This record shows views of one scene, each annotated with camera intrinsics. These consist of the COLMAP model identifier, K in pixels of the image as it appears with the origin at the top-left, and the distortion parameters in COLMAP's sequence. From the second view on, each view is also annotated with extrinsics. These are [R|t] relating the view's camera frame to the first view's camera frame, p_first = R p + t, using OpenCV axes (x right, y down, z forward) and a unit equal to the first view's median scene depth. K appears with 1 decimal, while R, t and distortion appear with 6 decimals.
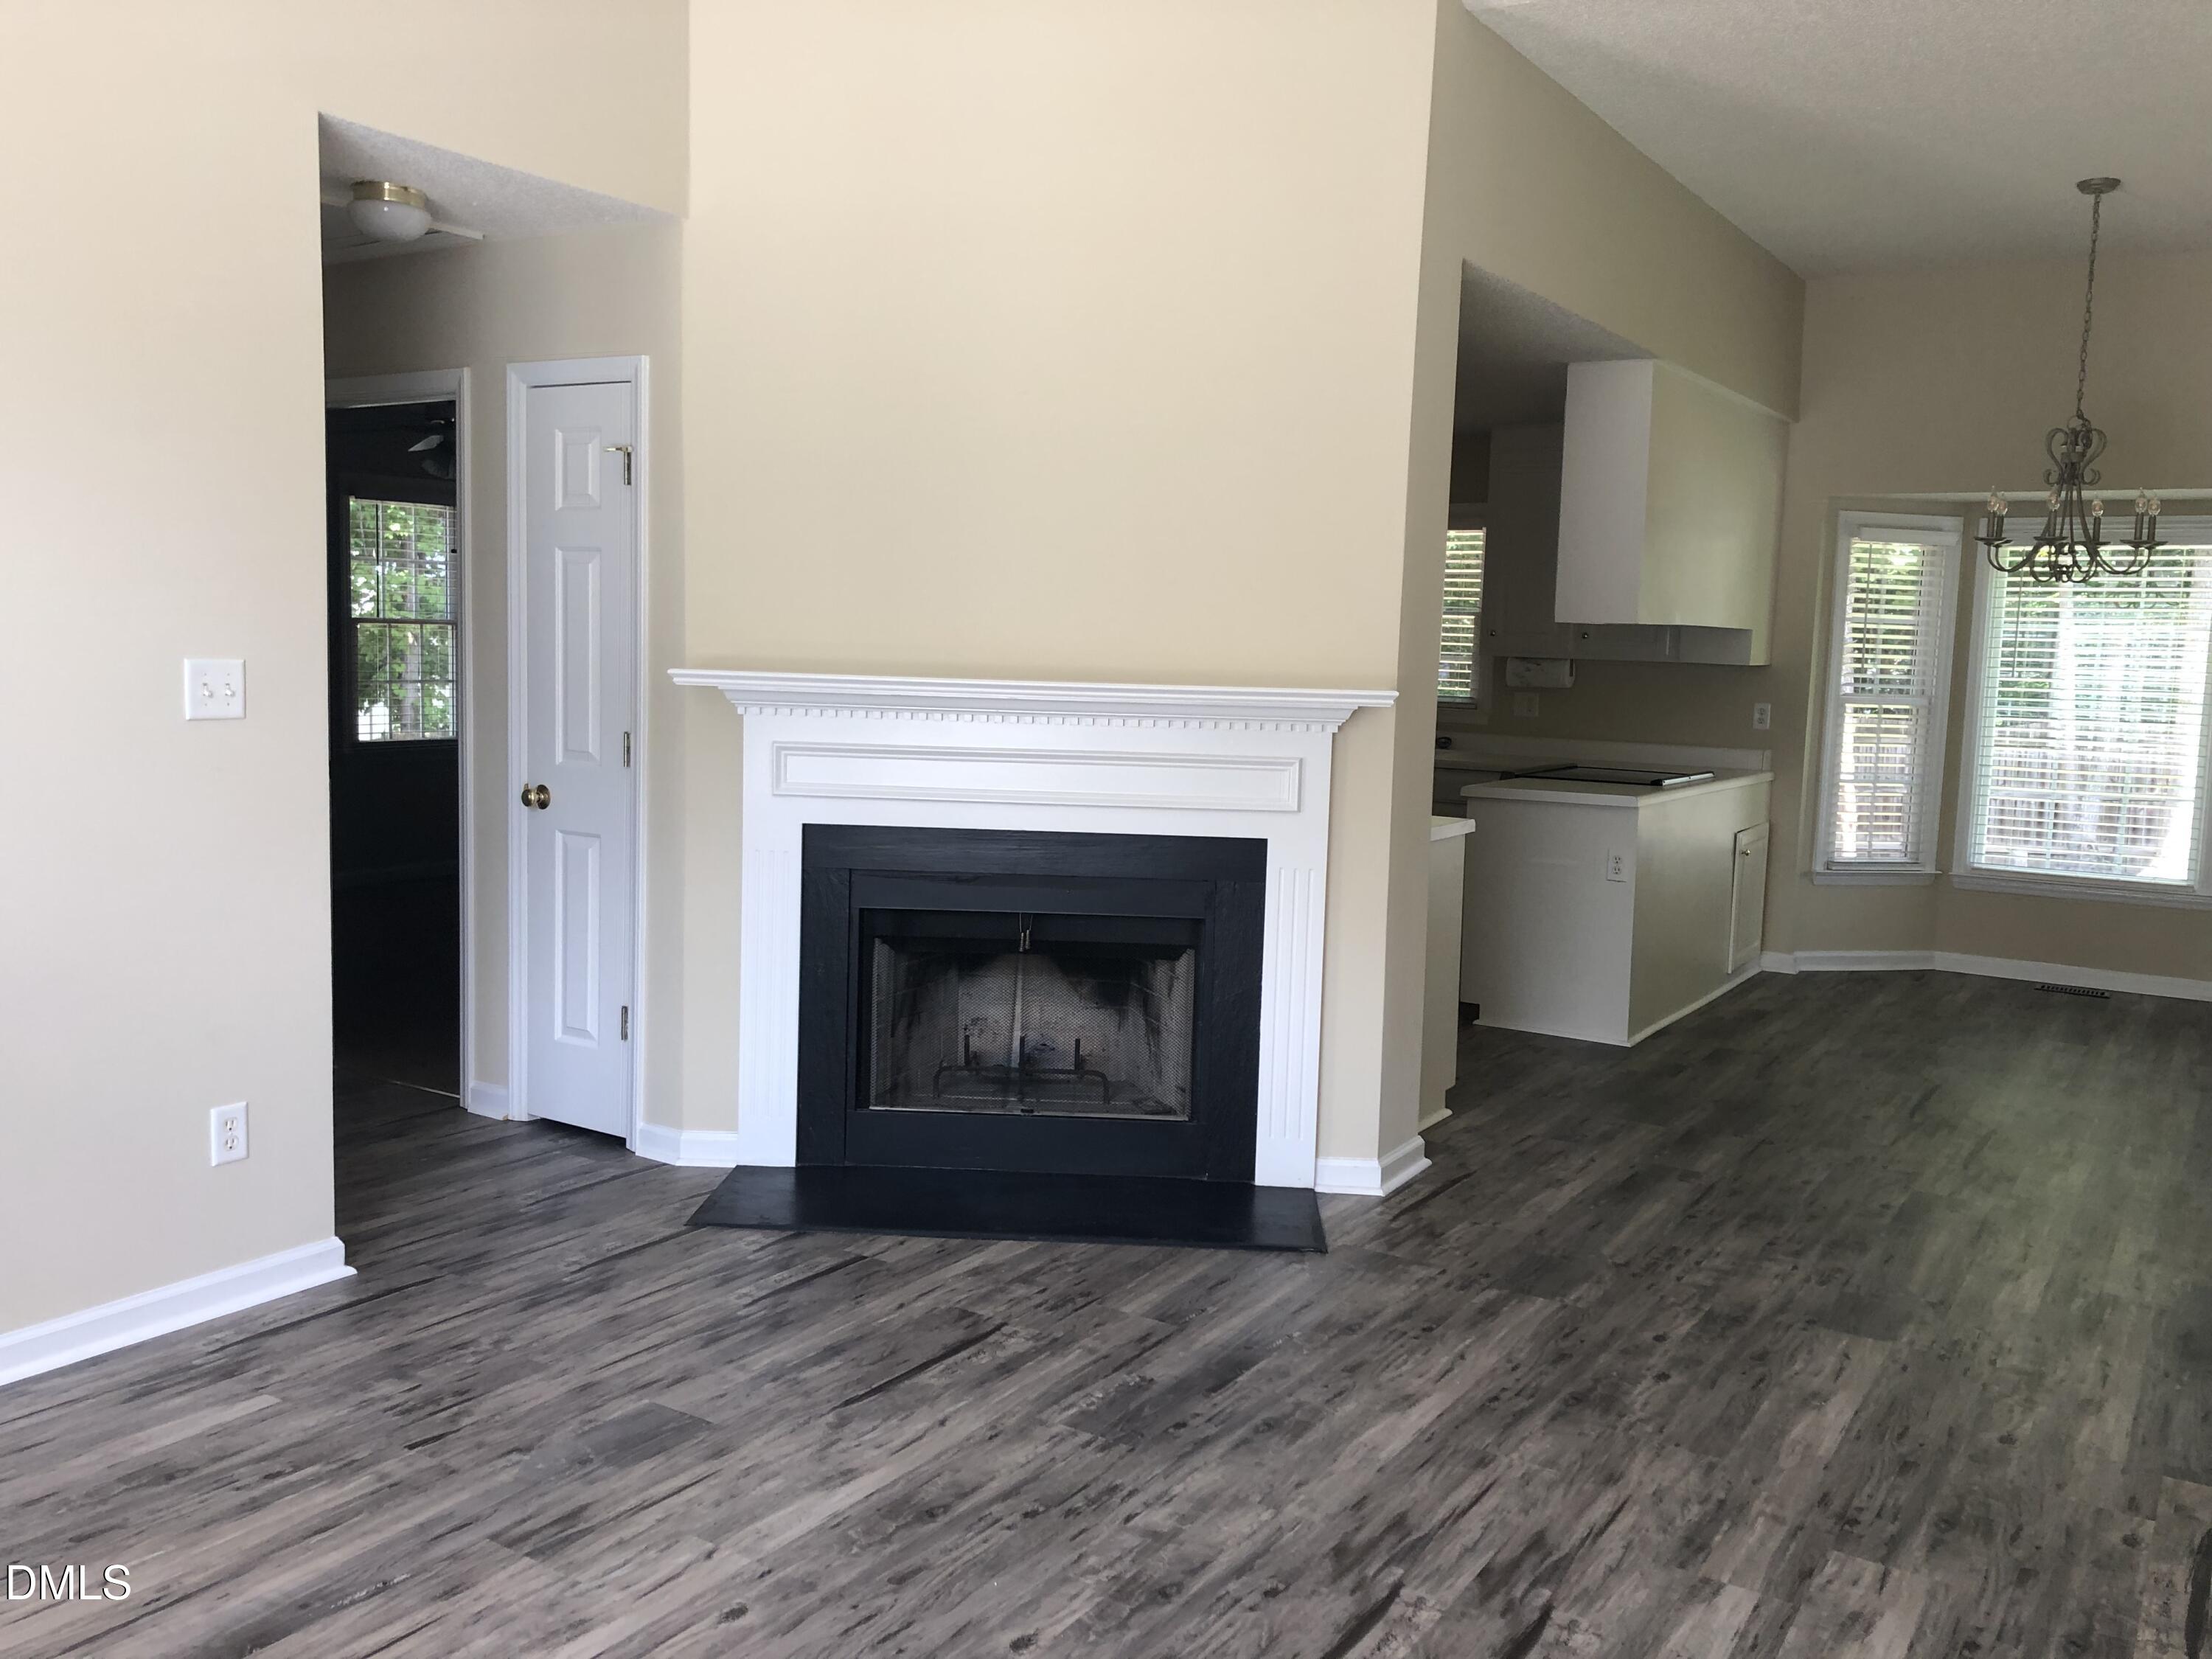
lens RADIAL K [[1822.9, 0, 1122.1], [0, 1822.9, 808.4], [0, 0, 1]] dist [0.057551, -0.051505]
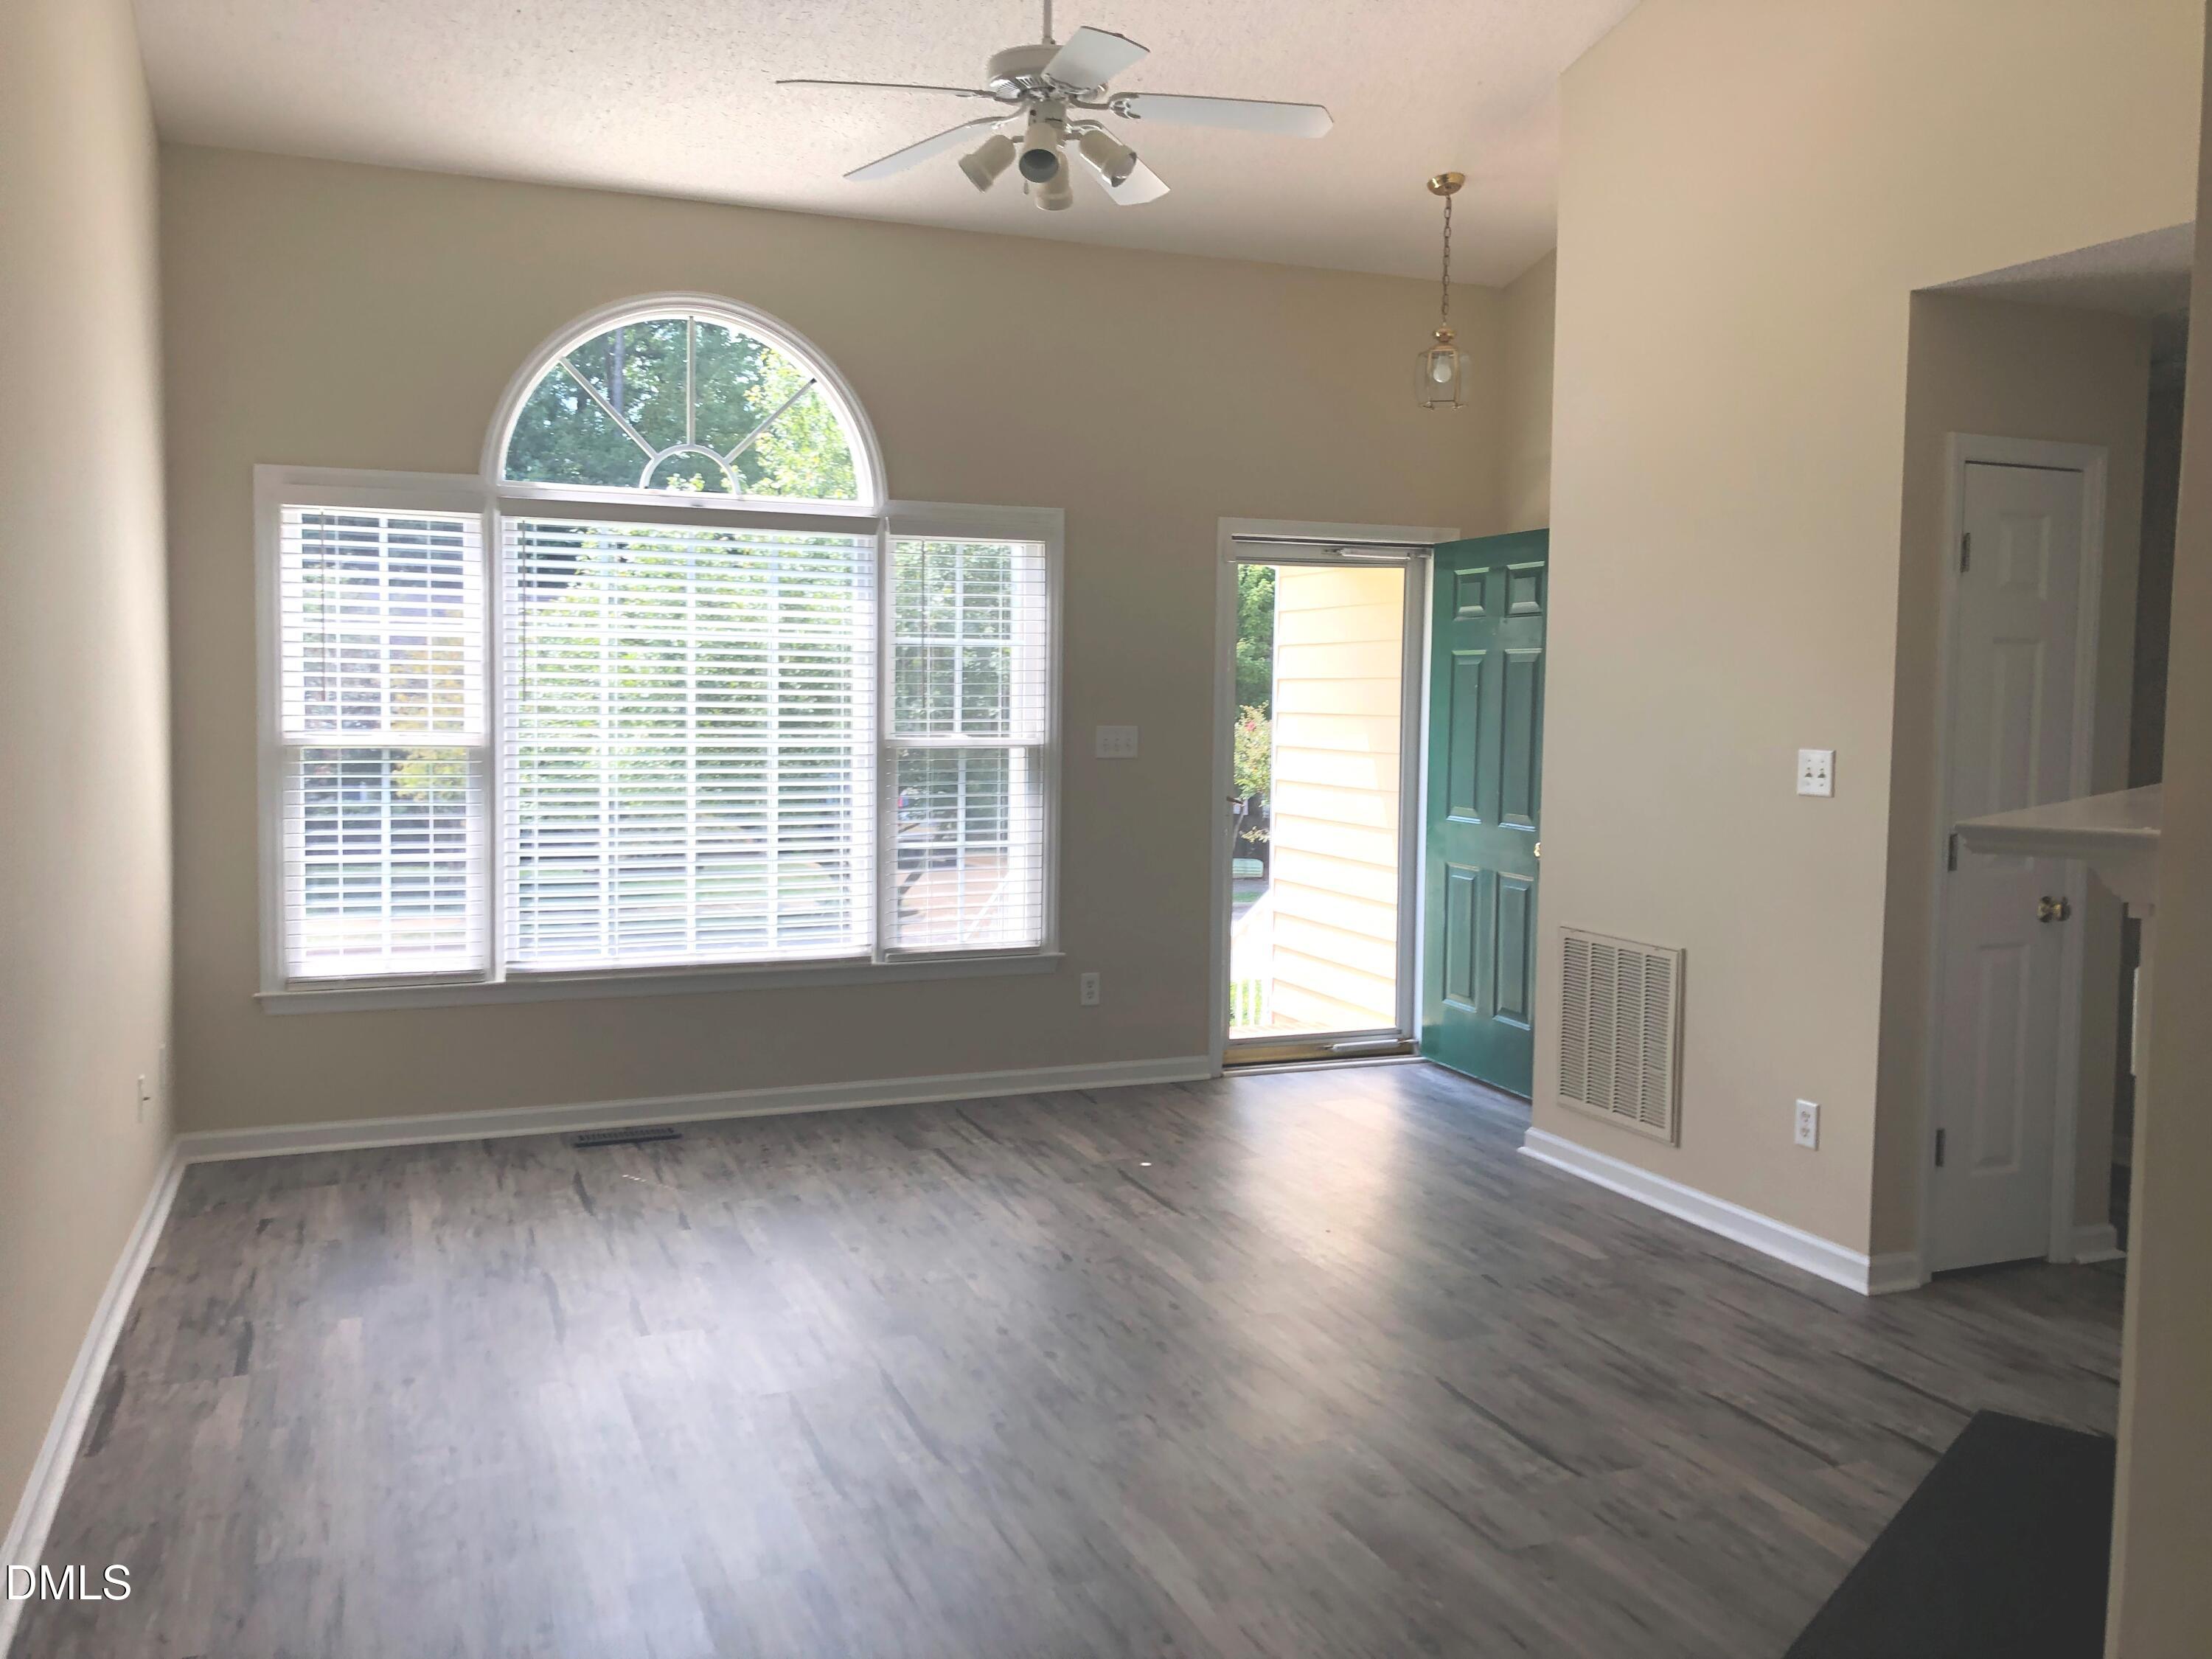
lens RADIAL K [[1822.9, 0, 1100.0], [0, 1822.9, 826.8], [0, 0, 1]] dist [0.057551, -0.051505]
pose [[-0.578054, 0.025649, -0.815595, 0.689026], [-0.111836, 0.987584, 0.110322, -0.092104], [0.808298, 0.154985, -0.568008, 1.093013]]
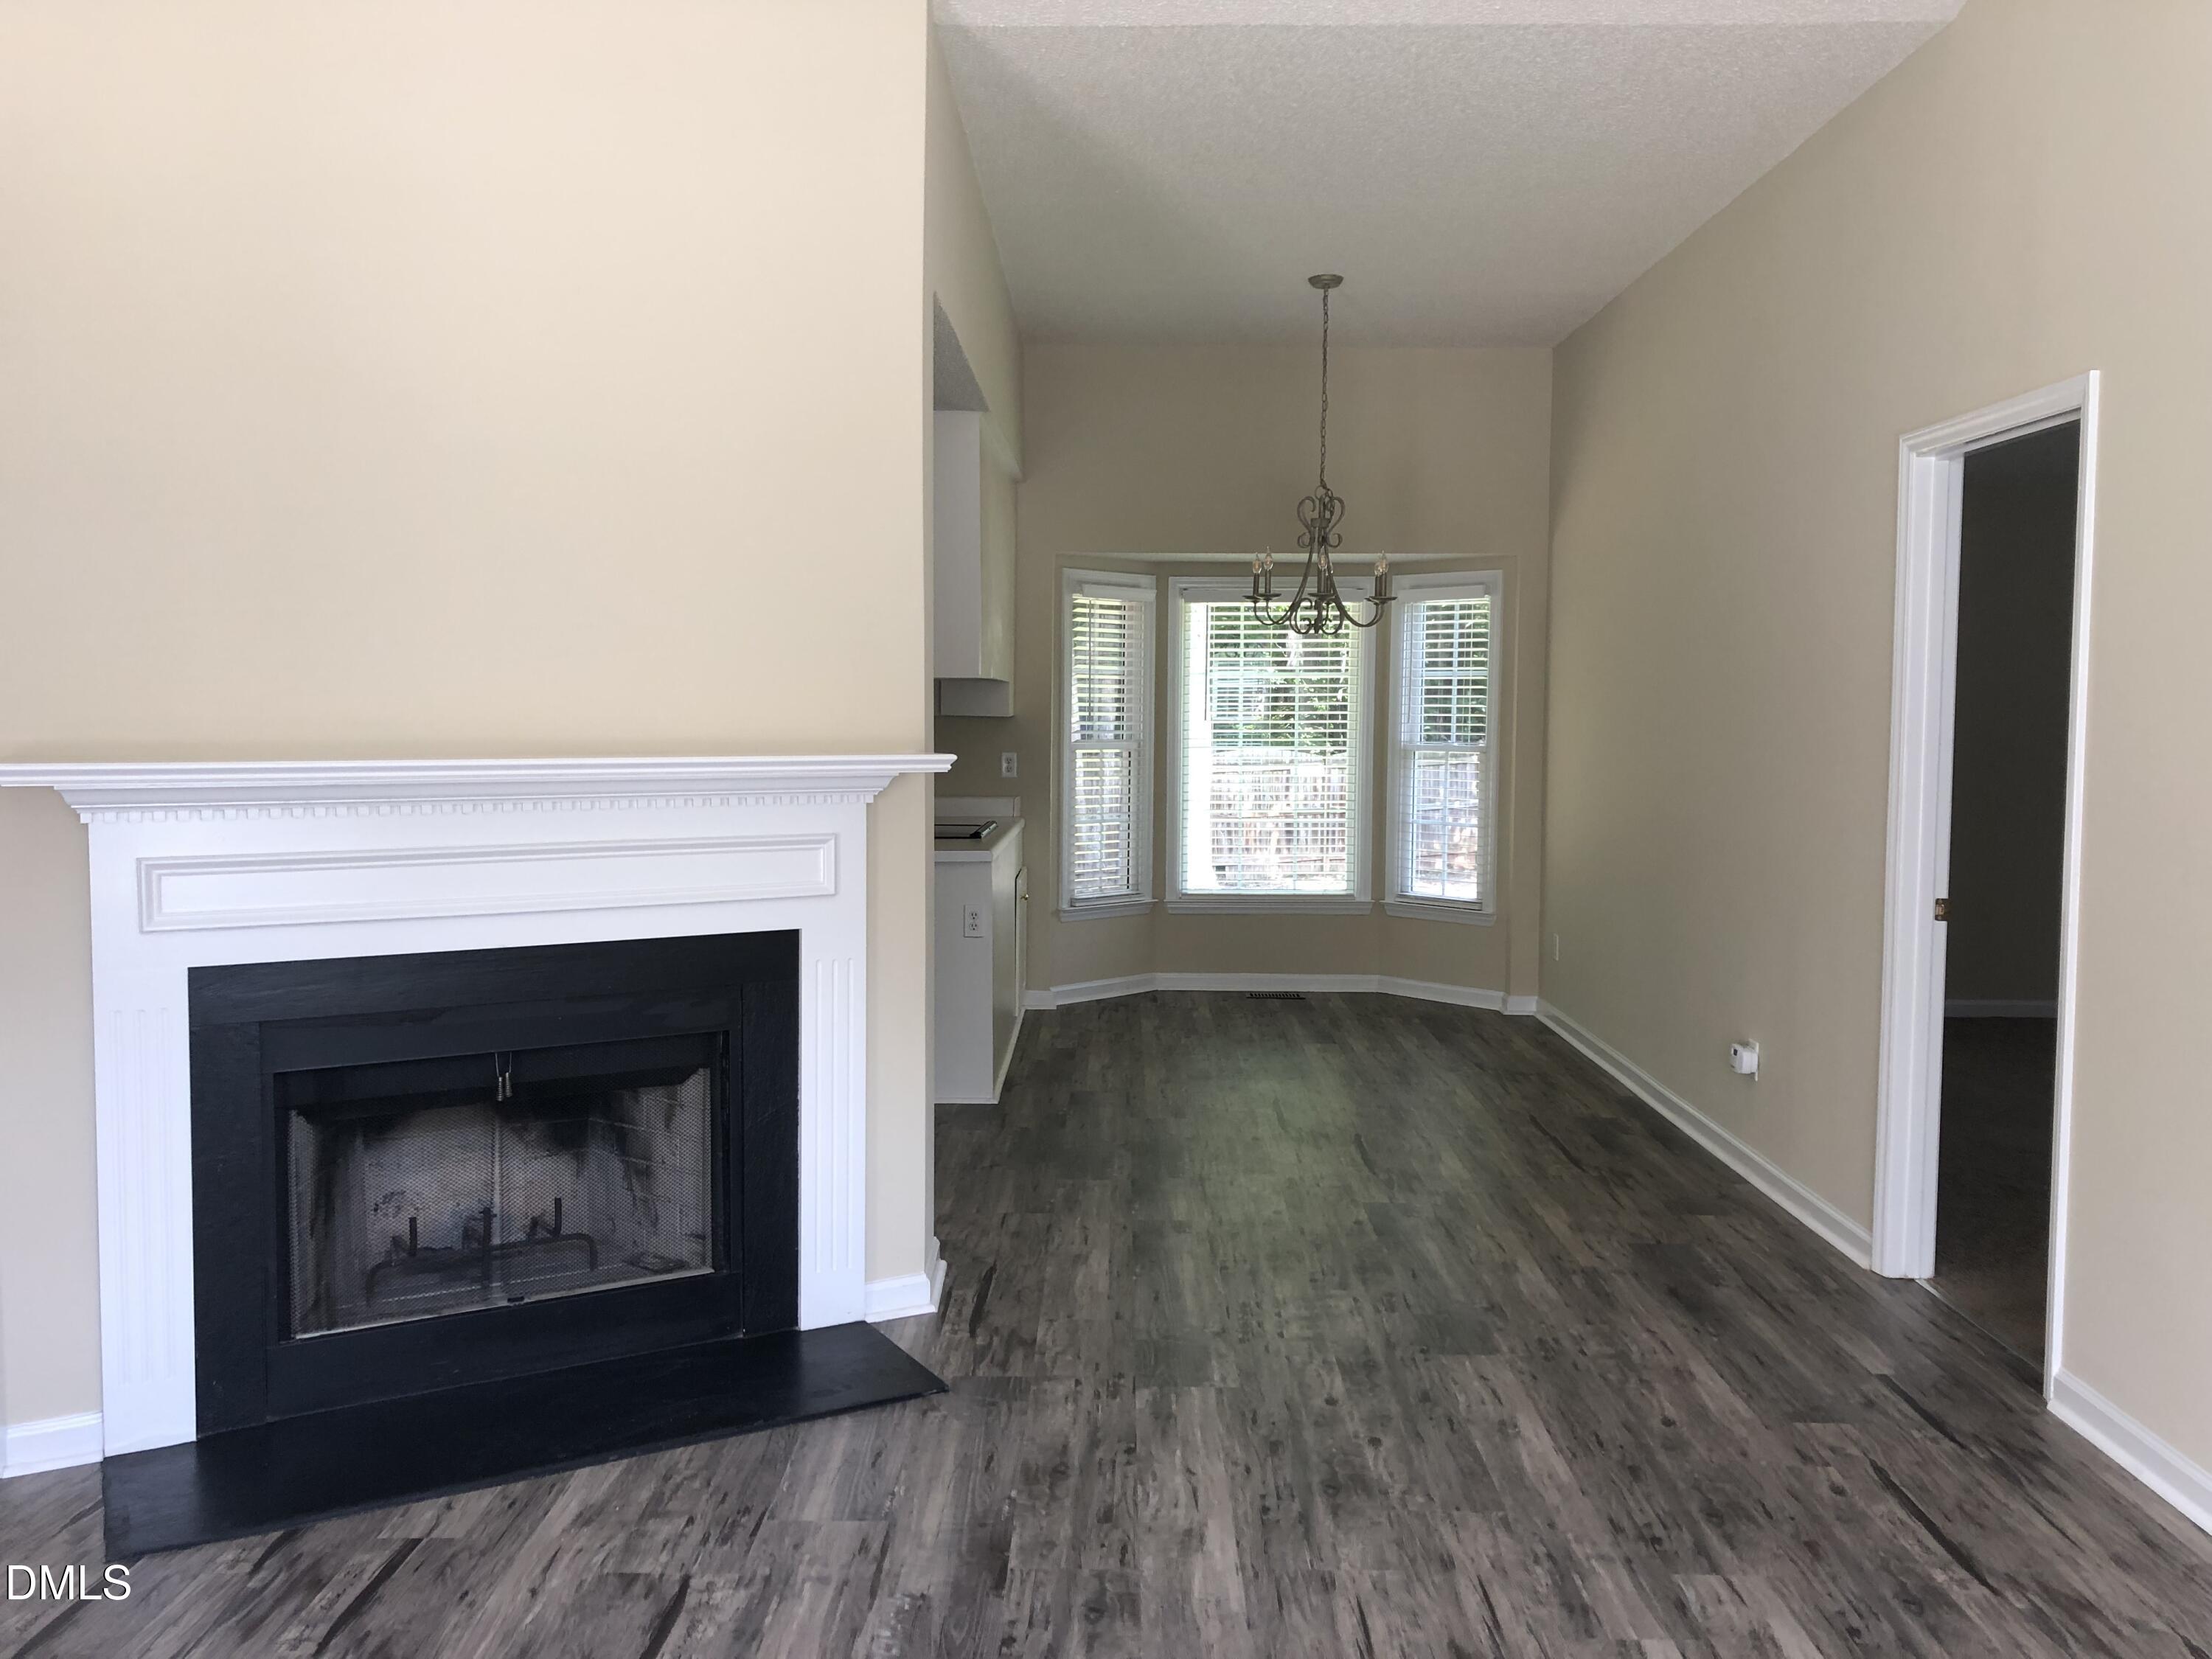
lens RADIAL K [[1822.9, 0, 1111.5], [0, 1822.9, 826.3], [0, 0, 1]] dist [0.057551, -0.051505]
pose [[0.845551, -0.061649, 0.530323, -0.265904], [0.071438, 0.997443, 0.002049, -0.024945], [-0.529093, 0.036152, 0.847793, 0.189310]]
